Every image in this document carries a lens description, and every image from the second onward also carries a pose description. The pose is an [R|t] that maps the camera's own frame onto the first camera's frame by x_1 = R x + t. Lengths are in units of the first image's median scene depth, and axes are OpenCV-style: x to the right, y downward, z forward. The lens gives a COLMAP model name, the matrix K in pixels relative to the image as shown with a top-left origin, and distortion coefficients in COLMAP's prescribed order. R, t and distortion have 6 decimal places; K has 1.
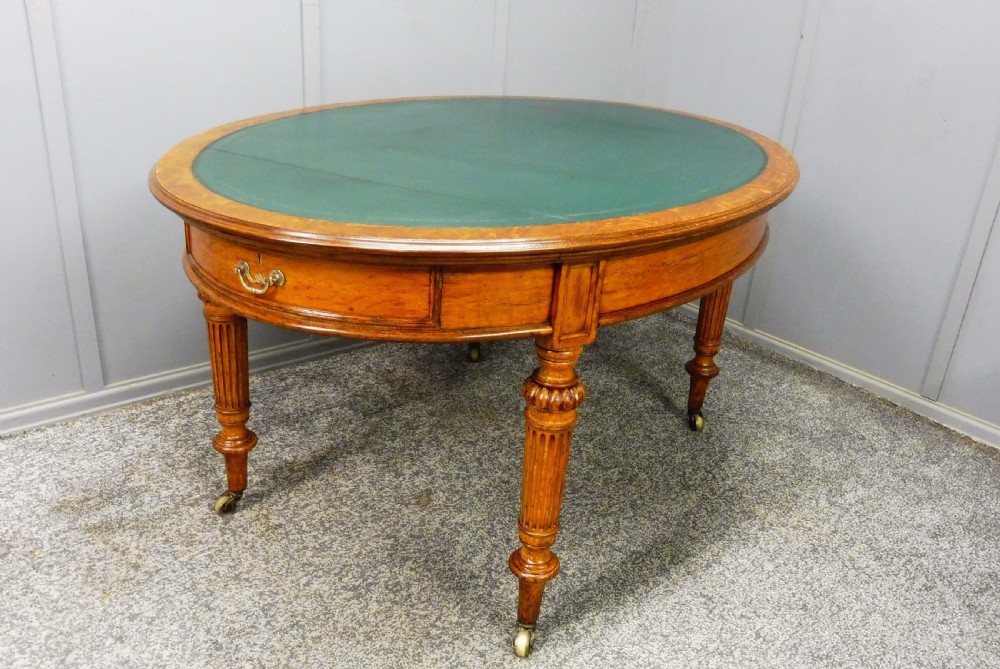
lens RADIAL K [[841.7, 0, 496.4], [0, 841.7, 363.4], [0, 0, 1]] dist [-0.026799, -0.045382]
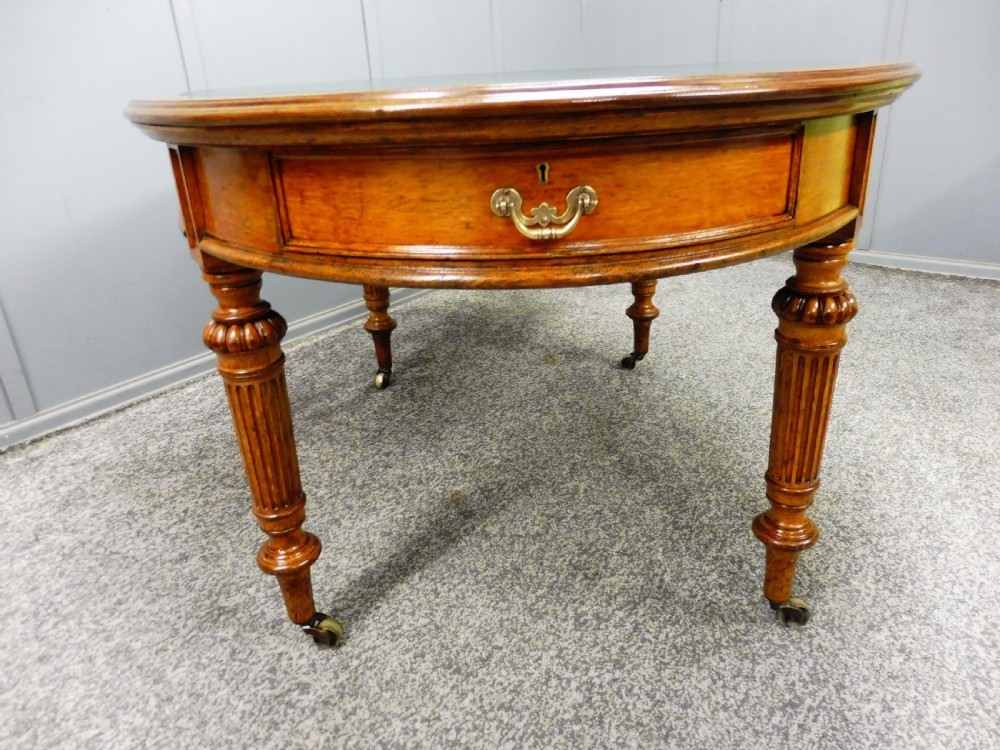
lens RADIAL K [[728.6, 0, 503.7], [0, 728.6, 387.8], [0, 0, 1]] dist [-0.059633, 0.017675]
pose [[0.972601, -0.190138, 0.133770, -0.334727], [0.191484, 0.981492, 0.002851, 0.202093], [-0.131836, 0.022842, 0.991008, -0.093524]]
